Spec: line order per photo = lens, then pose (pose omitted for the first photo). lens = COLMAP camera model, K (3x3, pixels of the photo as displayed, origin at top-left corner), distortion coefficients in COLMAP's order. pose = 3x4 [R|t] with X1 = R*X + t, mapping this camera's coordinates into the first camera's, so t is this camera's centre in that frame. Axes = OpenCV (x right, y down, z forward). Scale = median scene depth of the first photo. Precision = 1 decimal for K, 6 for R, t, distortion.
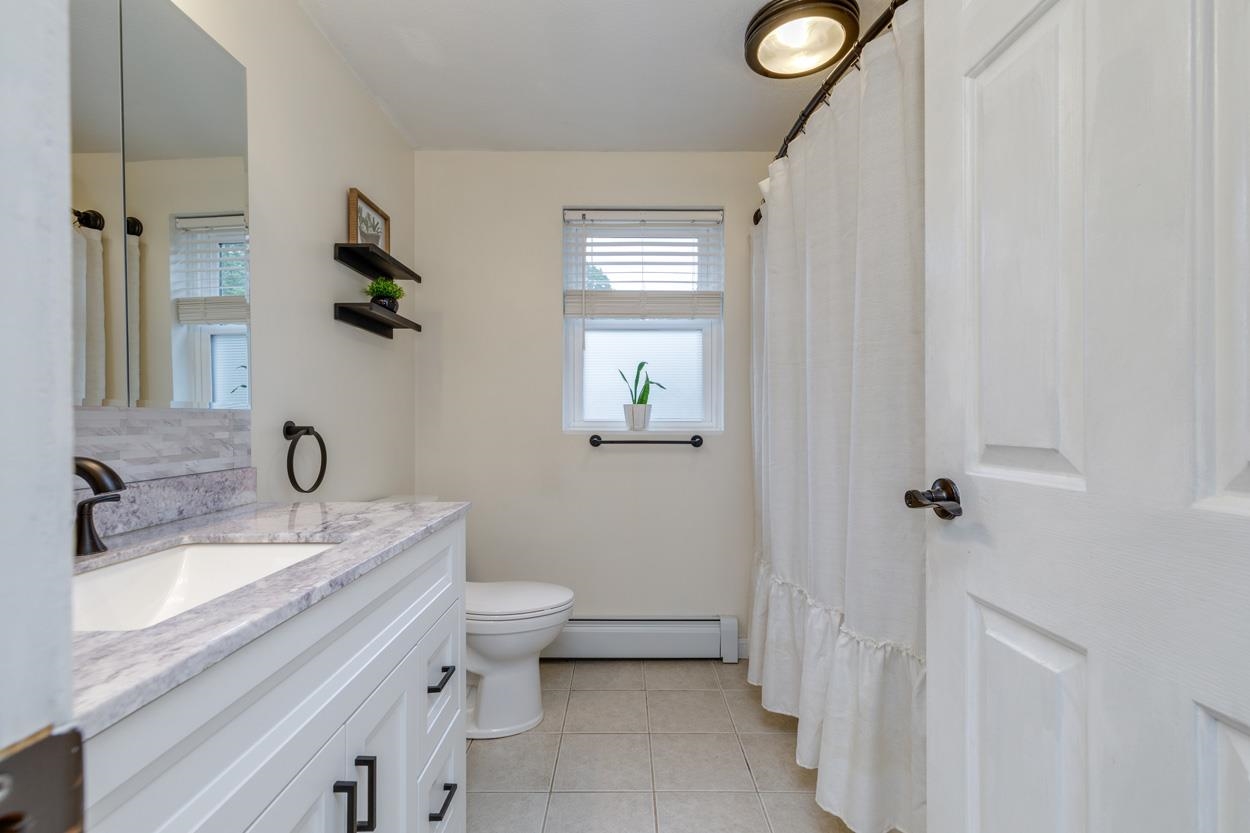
lens RADIAL K [[563.2, 0, 624.4], [0, 563.2, 413.7], [0, 0, 1]] dist [0.000494, -0.000740]
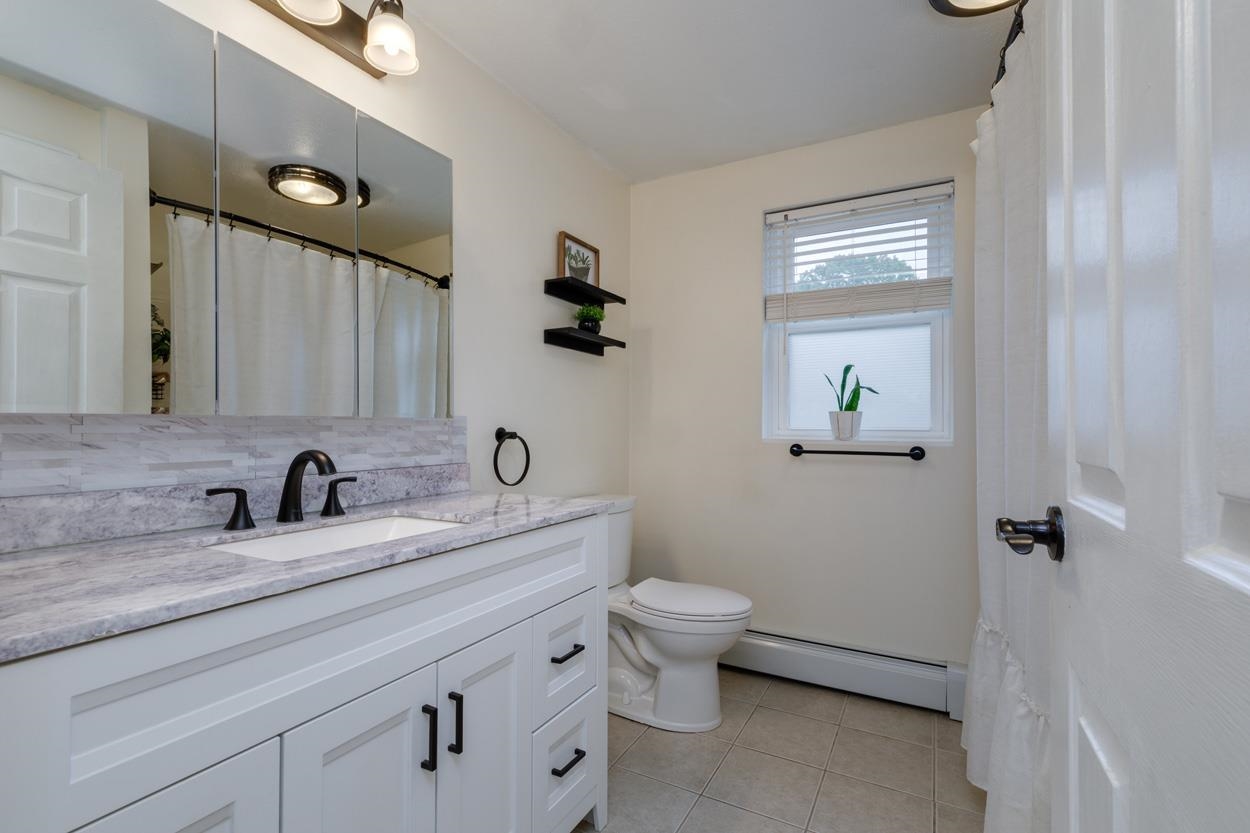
lens RADIAL K [[566.6, 0, 627.2], [0, 566.6, 414.6], [0, 0, 1]] dist [0.014705, -0.012102]
pose [[0.874526, -0.006716, -0.484932, 0.203959], [0.000628, 0.999919, -0.012715, 0.000245], [0.484978, 0.010815, 0.874459, 0.026231]]
